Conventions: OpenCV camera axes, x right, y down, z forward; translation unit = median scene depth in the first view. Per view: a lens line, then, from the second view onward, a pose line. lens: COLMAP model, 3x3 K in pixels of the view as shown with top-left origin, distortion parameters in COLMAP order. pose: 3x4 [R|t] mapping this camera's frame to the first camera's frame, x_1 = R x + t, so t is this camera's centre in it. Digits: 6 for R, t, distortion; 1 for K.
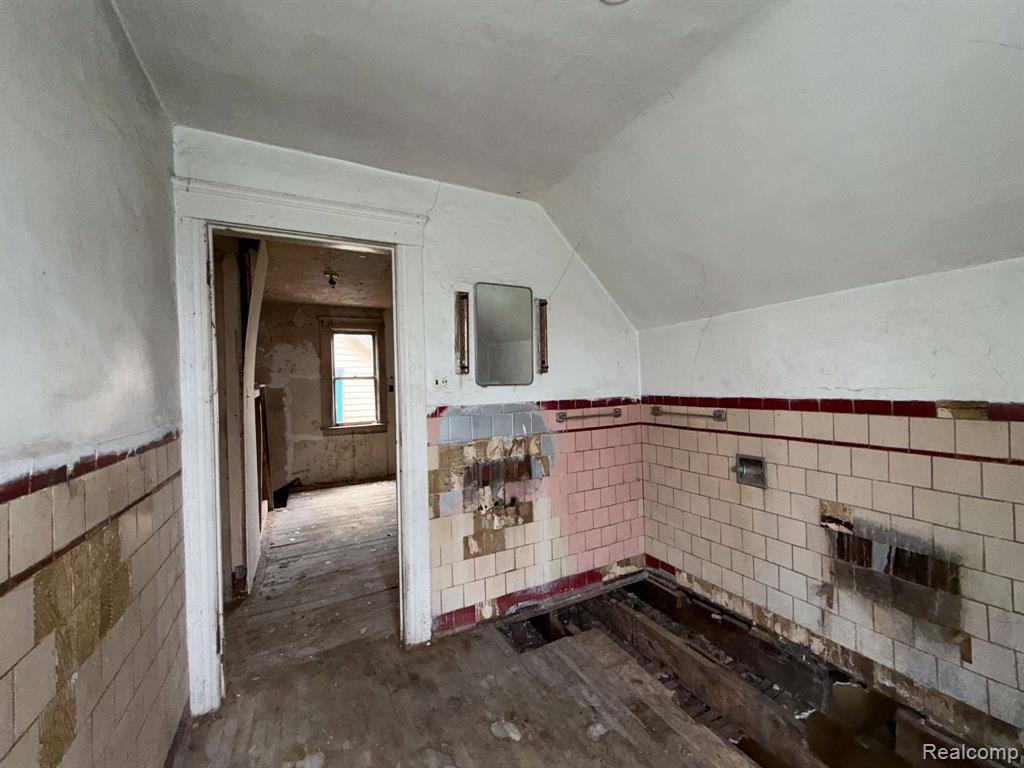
lens RADIAL K [[408.0, 0, 511.1], [0, 408.0, 383.5], [0, 0, 1]] dist [-0.001314, 0.000251]
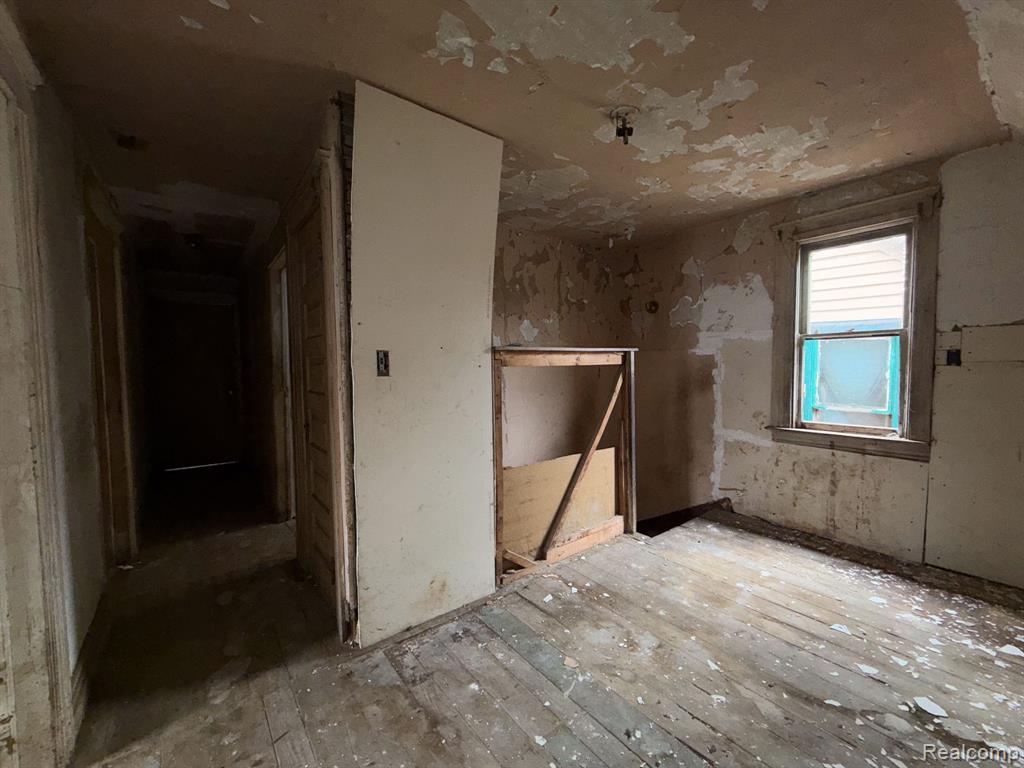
lens RADIAL K [[408.0, 0, 508.3], [0, 408.0, 385.9], [0, 0, 1]] dist [-0.001314, 0.000251]
pose [[0.180167, 0.077450, -0.980582, 0.021705], [-0.001301, 0.996913, 0.078501, 0.009690], [0.983635, -0.012867, 0.179712, 0.558780]]
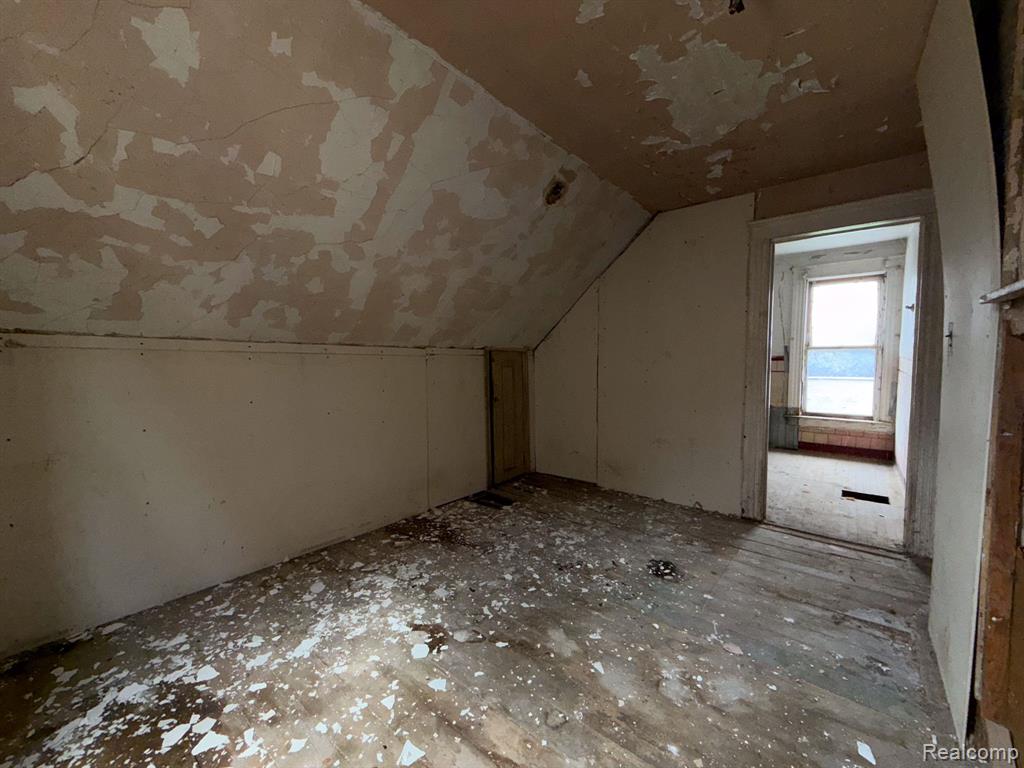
lens RADIAL K [[408.0, 0, 511.2], [0, 408.0, 385.7], [0, 0, 1]] dist [-0.001314, 0.000251]
pose [[-0.394881, -0.027685, 0.918315, -0.485816], [0.019302, 0.999075, 0.038420, 0.036254], [-0.918529, 0.032897, -0.393982, 0.938379]]
